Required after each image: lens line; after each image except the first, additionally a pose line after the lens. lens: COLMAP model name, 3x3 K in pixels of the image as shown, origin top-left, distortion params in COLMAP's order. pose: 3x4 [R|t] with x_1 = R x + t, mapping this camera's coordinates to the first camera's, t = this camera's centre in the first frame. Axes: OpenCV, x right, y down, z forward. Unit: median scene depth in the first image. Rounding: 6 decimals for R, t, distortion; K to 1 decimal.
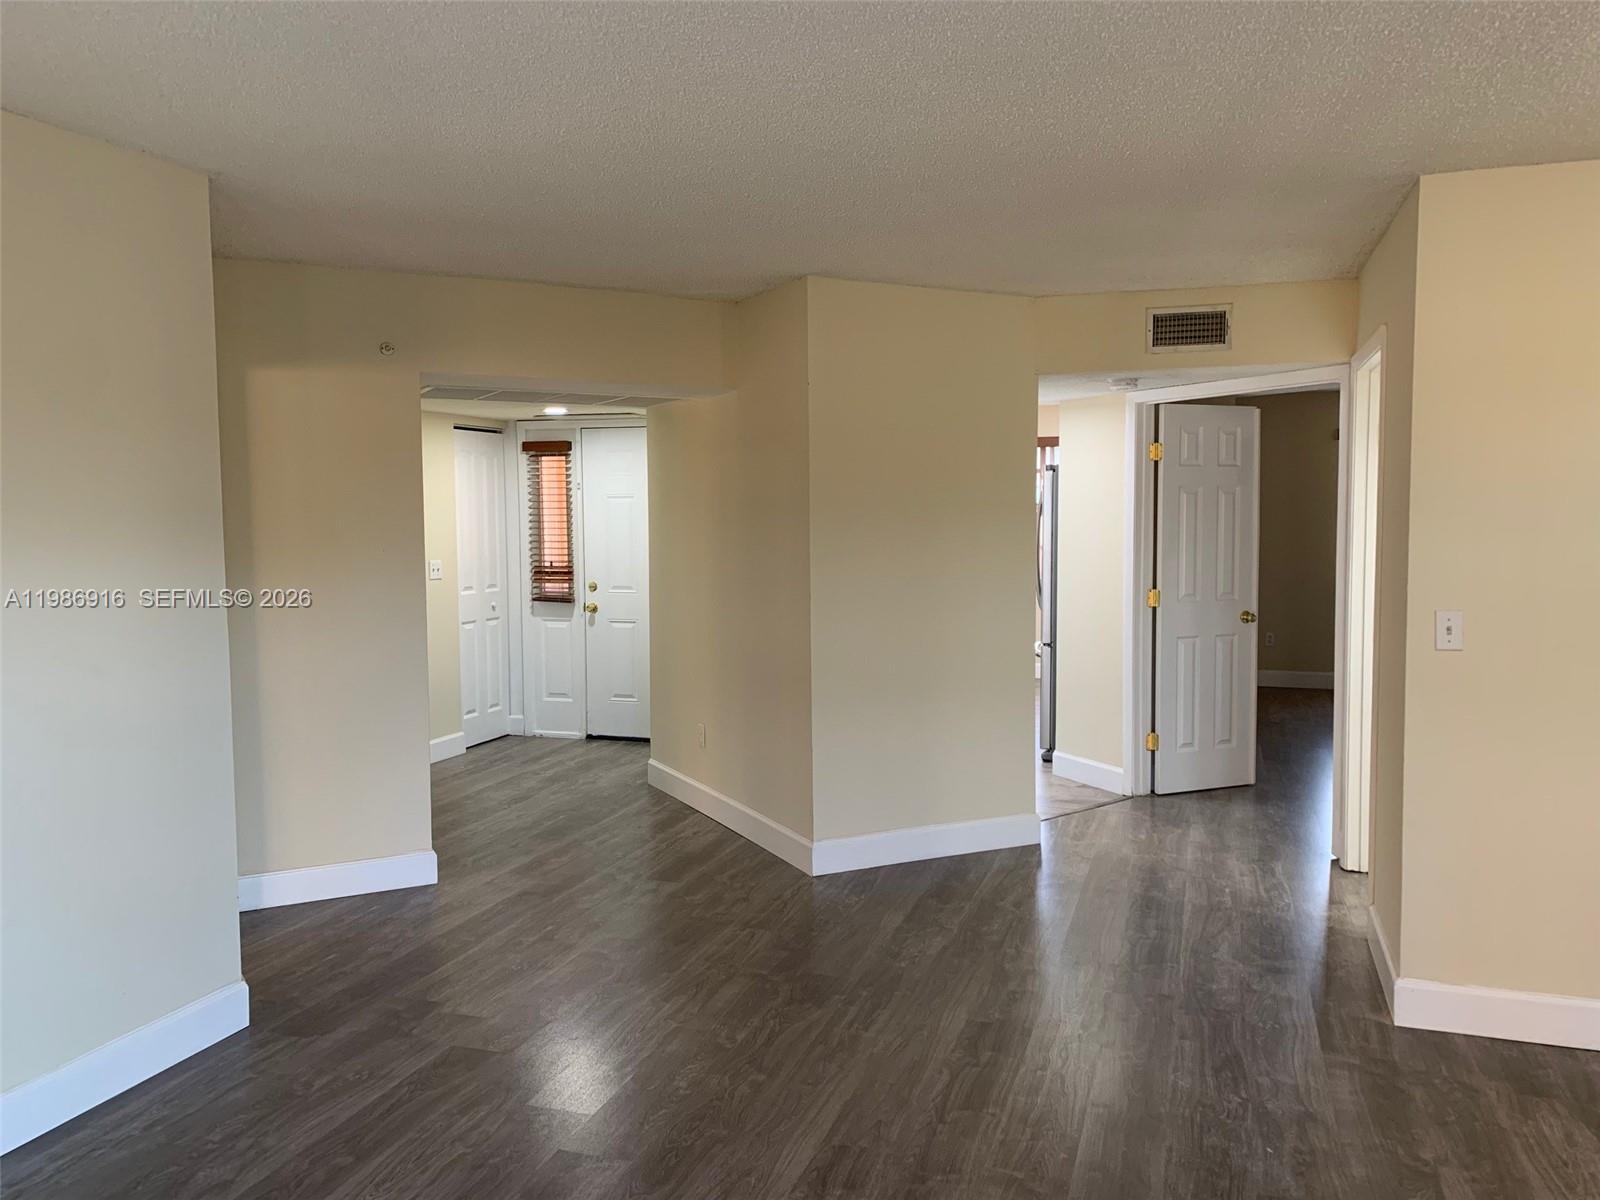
lens RADIAL K [[1228.6, 0, 800.4], [0, 1228.6, 598.5], [0, 0, 1]] dist [0.035574, -0.054145]
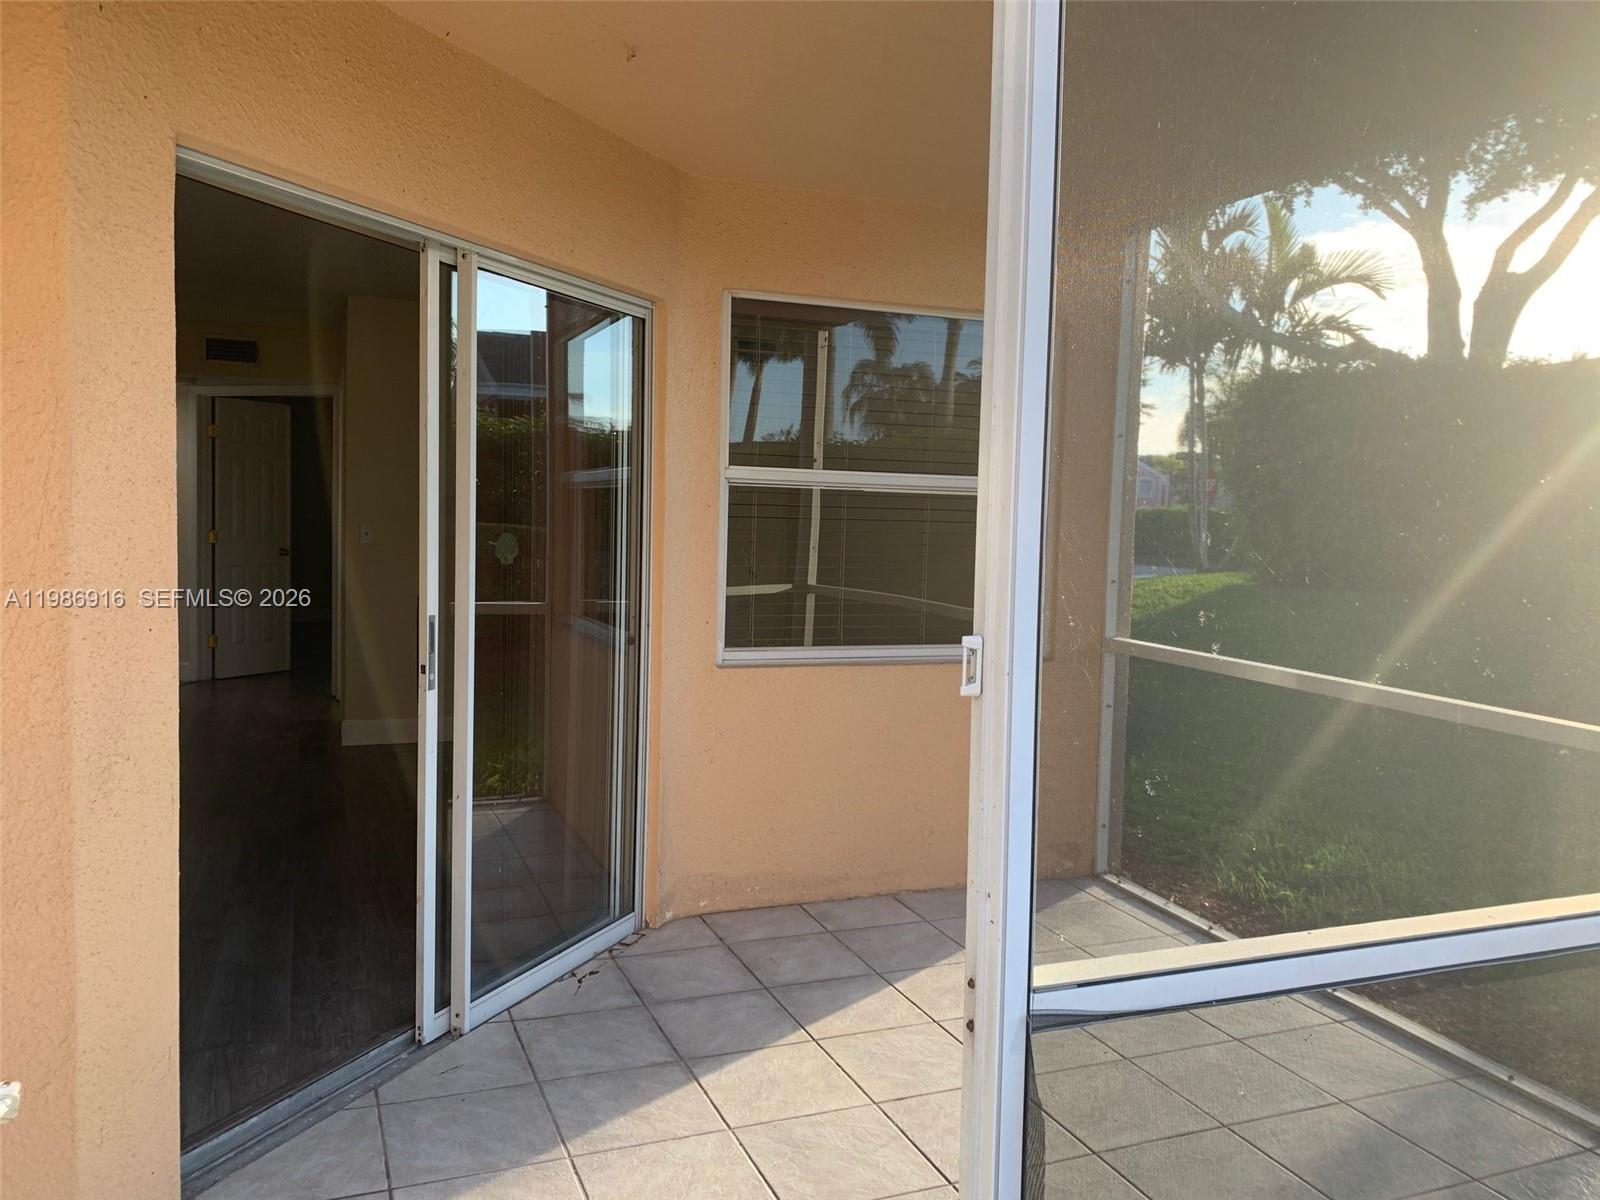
lens RADIAL K [[1228.6, 0, 798.9], [0, 1228.6, 596.0], [0, 0, 1]] dist [0.035574, -0.054145]
pose [[0.751503, -0.013116, 0.659599, -0.132103], [0.006149, 0.999898, 0.012878, 0.051357], [-0.659701, -0.005622, 0.751507, -0.469400]]
